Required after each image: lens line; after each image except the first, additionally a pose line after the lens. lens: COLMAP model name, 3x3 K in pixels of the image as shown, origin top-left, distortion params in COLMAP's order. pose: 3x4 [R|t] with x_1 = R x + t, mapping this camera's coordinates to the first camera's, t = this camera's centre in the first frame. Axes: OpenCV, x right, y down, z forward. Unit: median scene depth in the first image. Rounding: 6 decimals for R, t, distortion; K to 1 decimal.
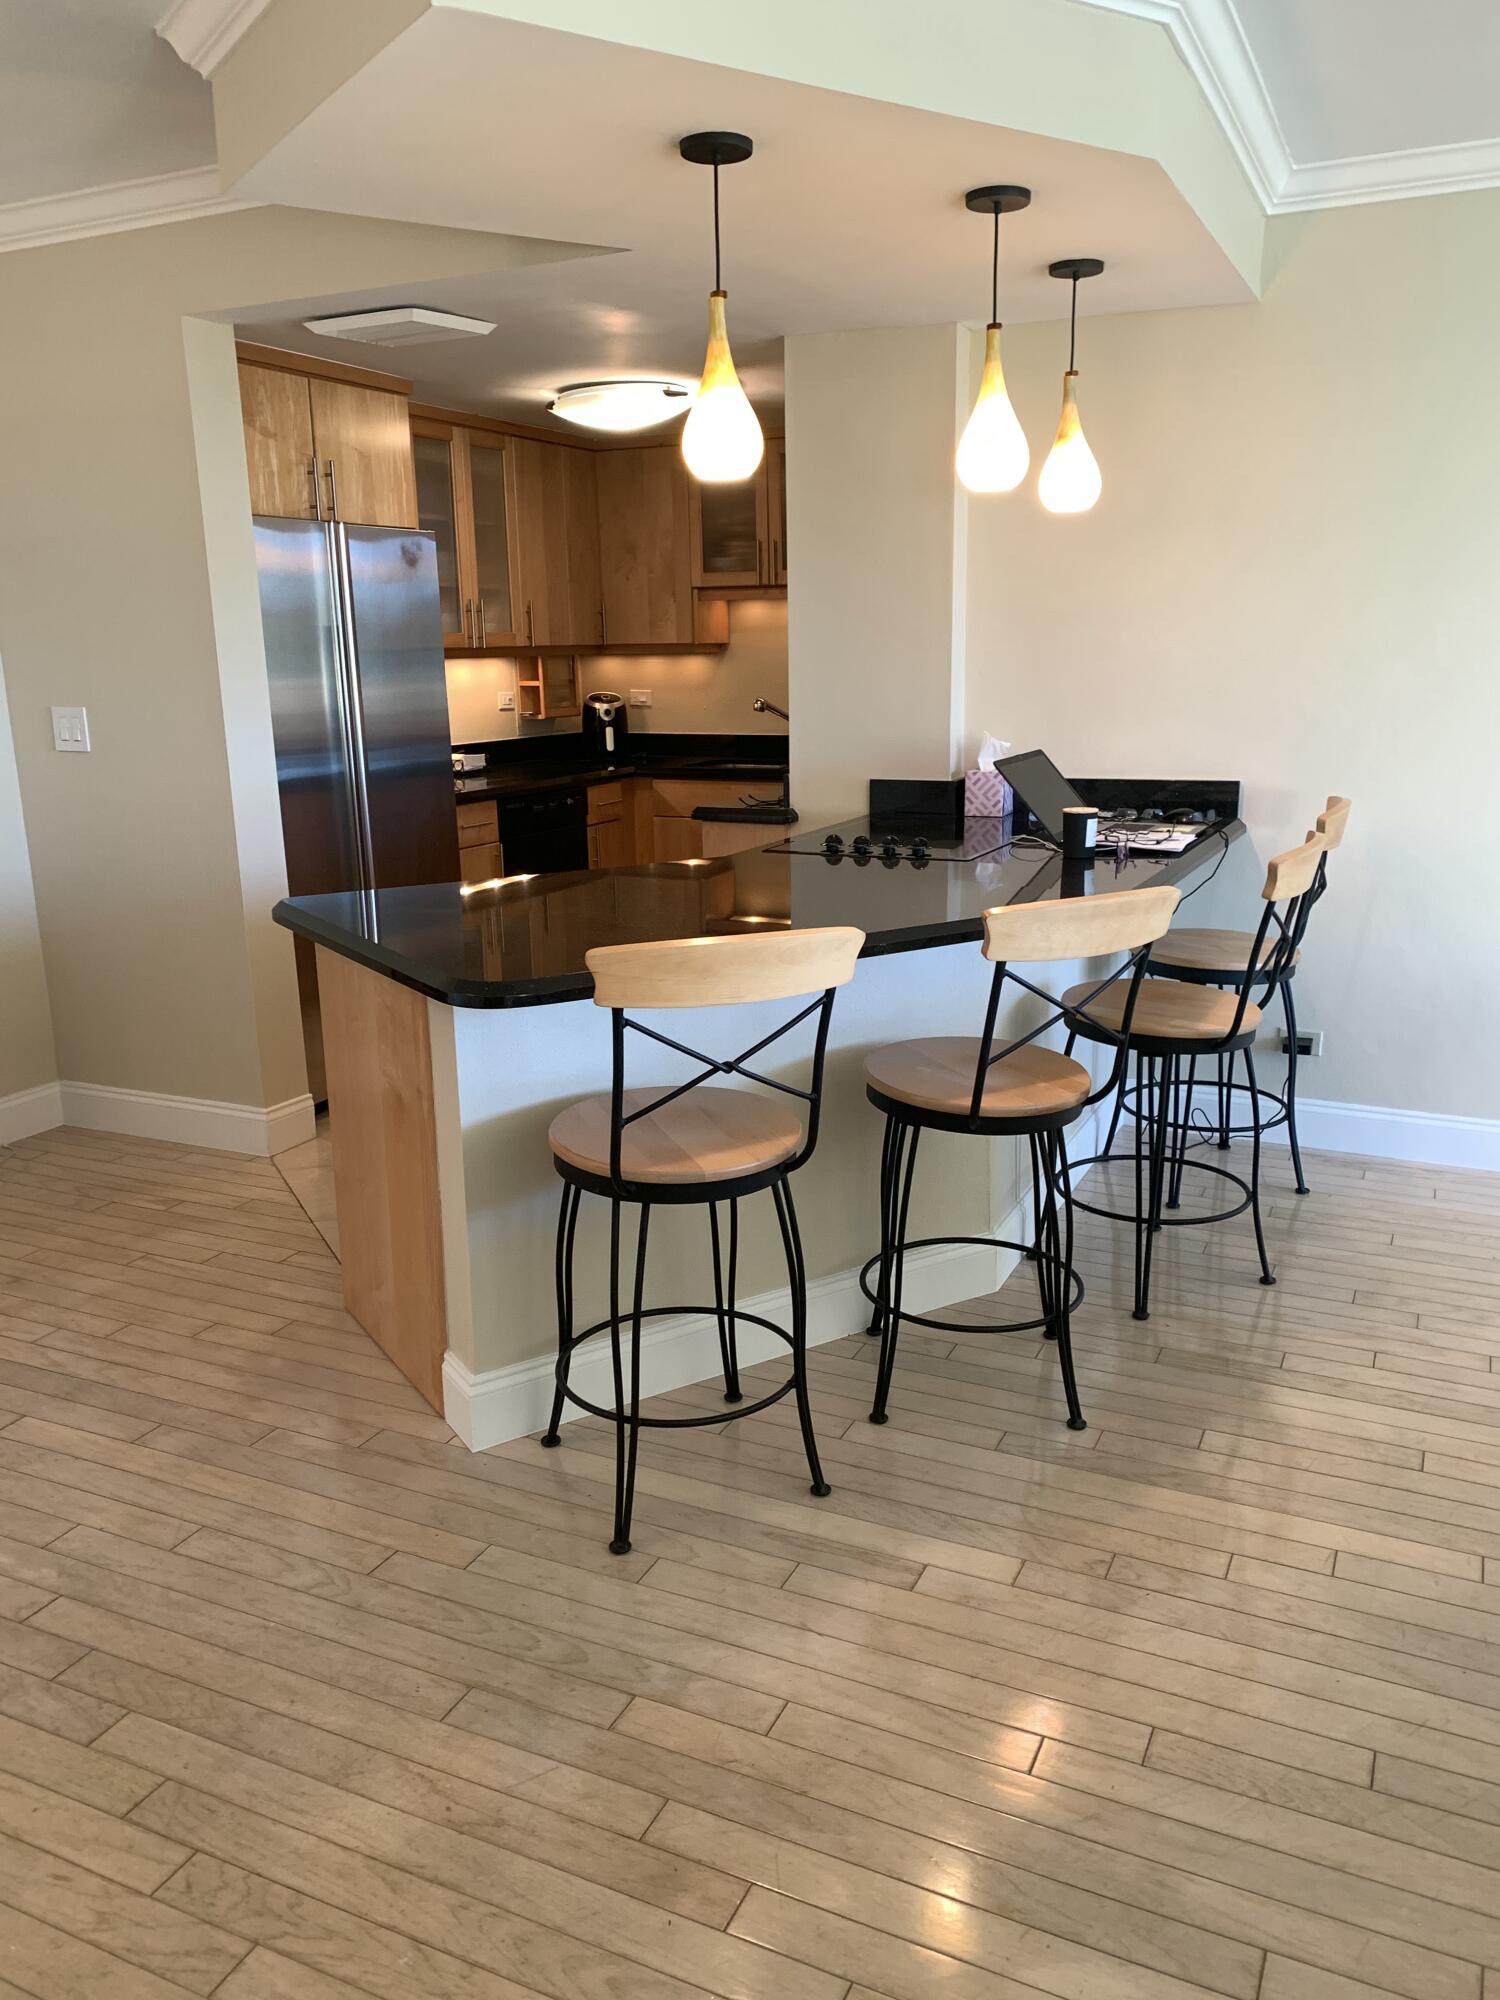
lens RADIAL K [[1512.1, 0, 748.9], [0, 1512.1, 1004.6], [0, 0, 1]] dist [-0.006104, -0.000495]
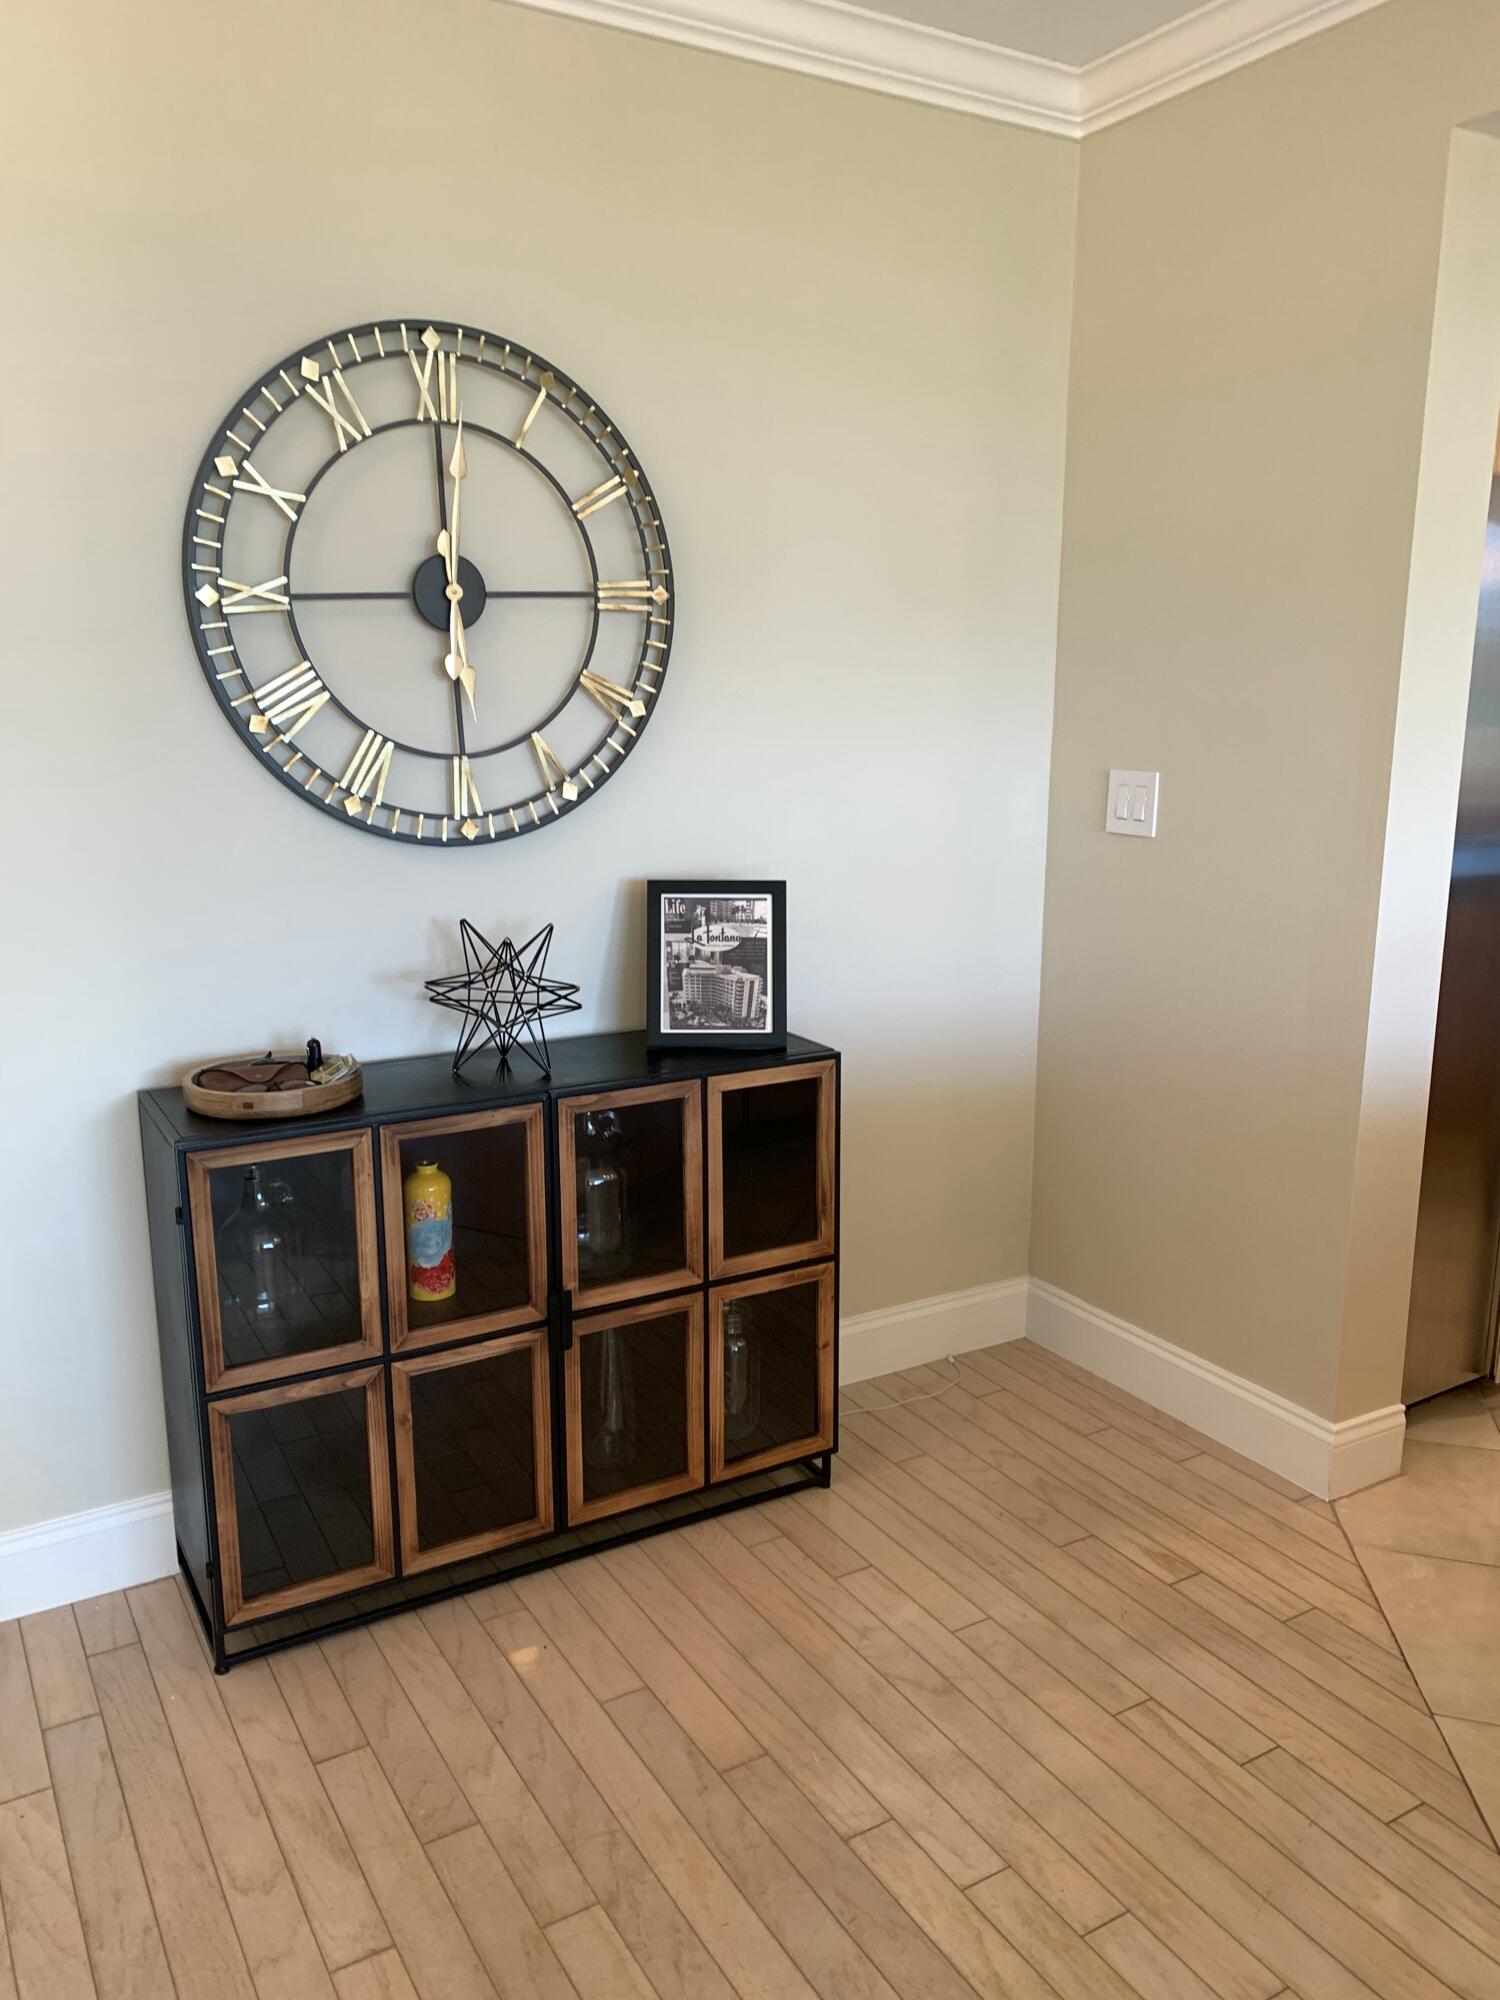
lens RADIAL K [[1512.1, 0, 750.3], [0, 1512.1, 1001.7], [0, 0, 1]] dist [-0.006104, -0.000495]
pose [[0.824788, 0.137914, -0.548366, -0.214900], [-0.152981, 0.988058, 0.018401, -0.083943], [0.544355, 0.068712, 0.836036, 0.357274]]
